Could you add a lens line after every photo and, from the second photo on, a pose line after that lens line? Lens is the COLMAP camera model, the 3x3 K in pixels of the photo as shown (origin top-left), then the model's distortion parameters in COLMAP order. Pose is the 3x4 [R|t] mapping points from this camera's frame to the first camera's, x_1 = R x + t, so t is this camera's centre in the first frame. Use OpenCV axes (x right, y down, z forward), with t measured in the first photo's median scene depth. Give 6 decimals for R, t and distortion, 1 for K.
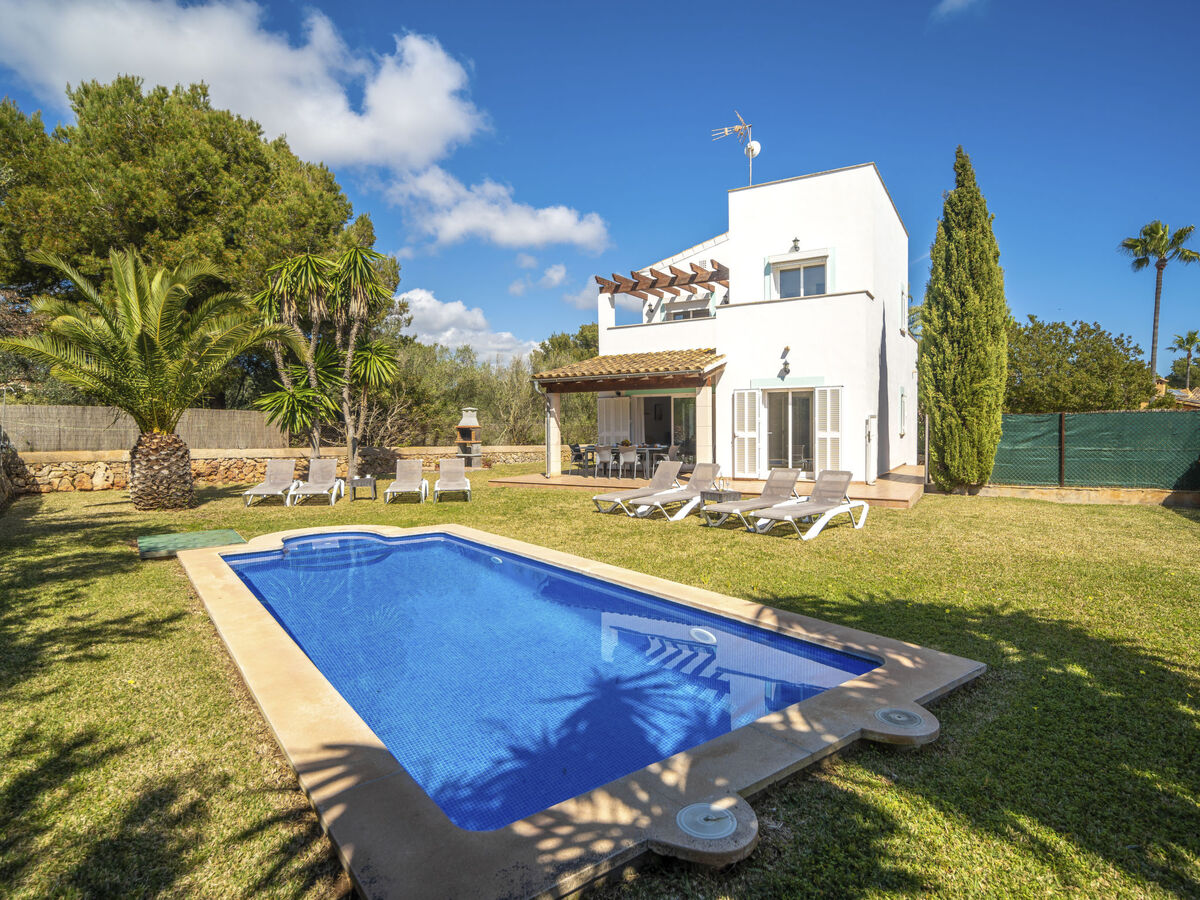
lens RADIAL K [[665.6, 0, 596.1], [0, 665.6, 447.6], [0, 0, 1]] dist [-0.006365, 0.000421]
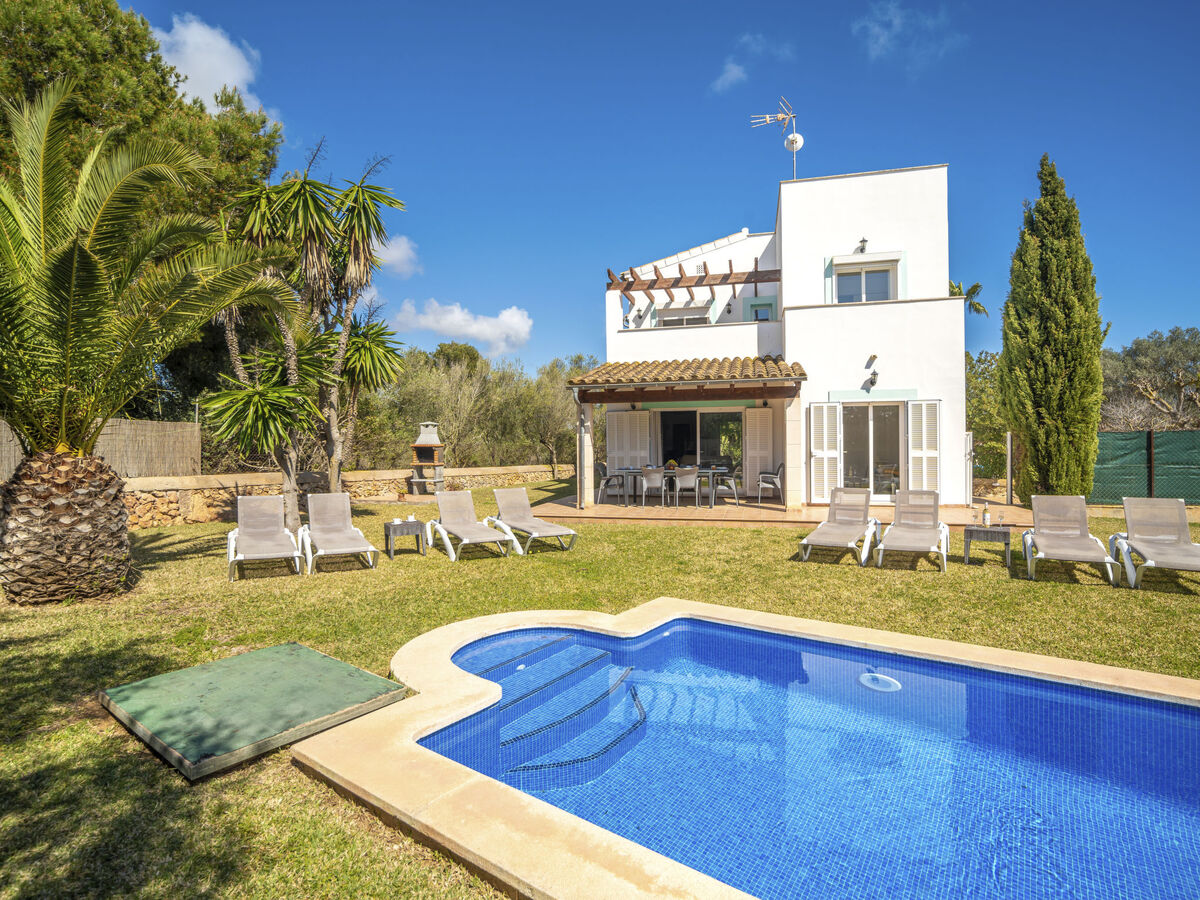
lens RADIAL K [[619.3, 0, 596.4], [0, 619.3, 445.6], [0, 0, 1]] dist [-0.019322, 0.014029]
pose [[0.957312, 0.000563, 0.289055, -0.298608], [0.009248, 0.999426, -0.032576, -0.006309], [-0.288908, 0.033858, 0.956758, 0.309129]]
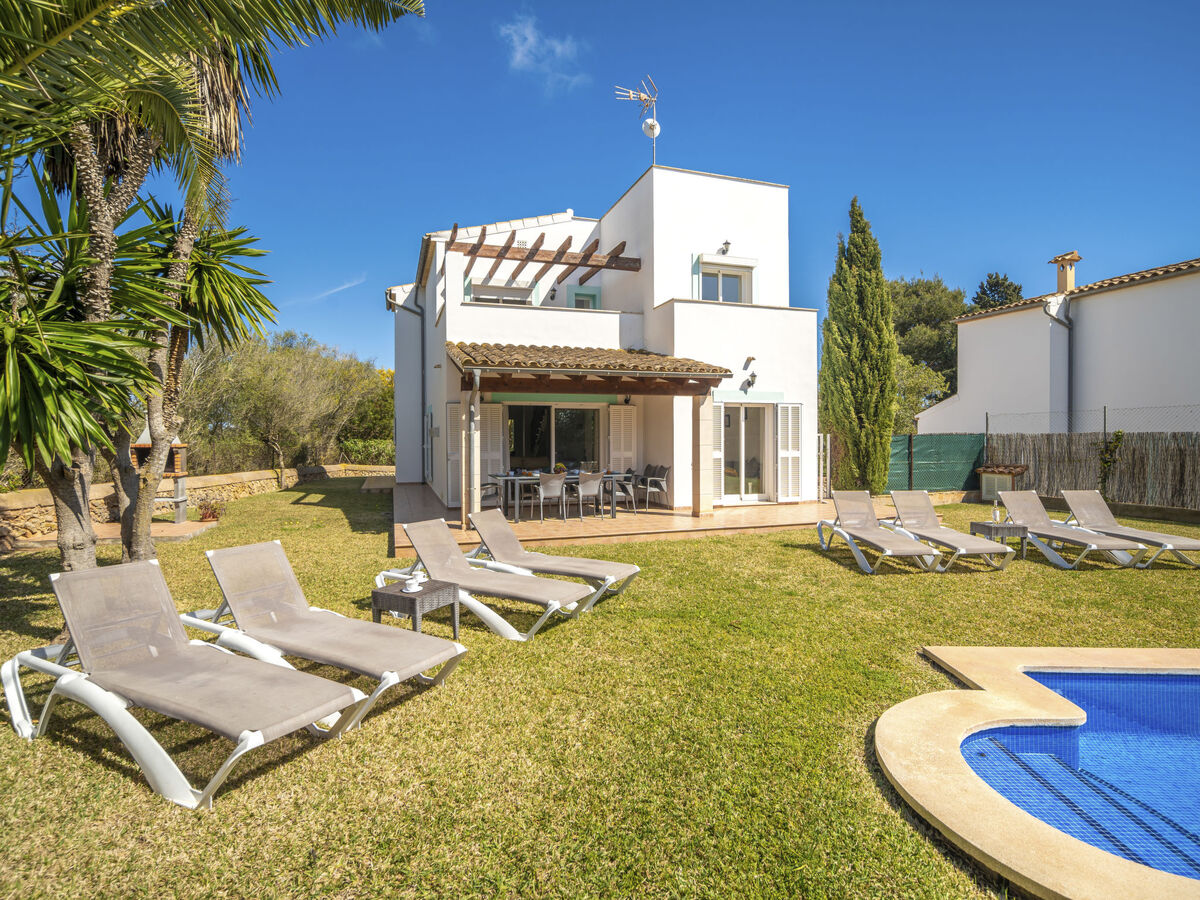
lens RADIAL K [[619.3, 0, 596.4], [0, 619.3, 445.6], [0, 0, 1]] dist [-0.019322, 0.014029]
pose [[0.640931, 0.000189, 0.767598, -0.478099], [0.024177, 0.999499, -0.020434, -0.018253], [-0.767218, 0.031655, 0.640605, 0.606101]]
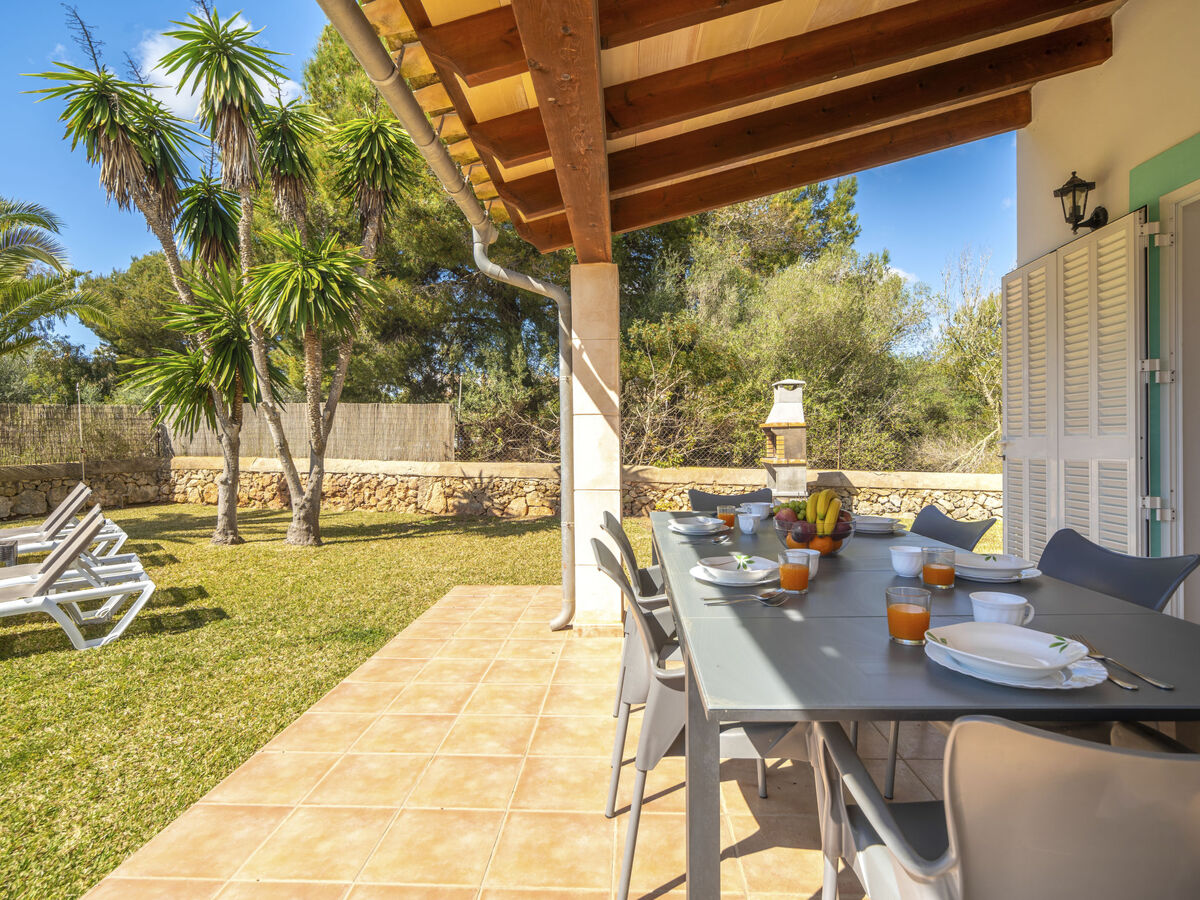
lens RADIAL K [[619.3, 0, 596.4], [0, 619.3, 445.6], [0, 0, 1]] dist [-0.019322, 0.014029]
pose [[0.468146, 0.013844, -0.883542, 0.143924], [-0.025667, 0.999668, 0.002064, -0.022811], [0.883278, 0.021712, 0.468347, 0.999773]]
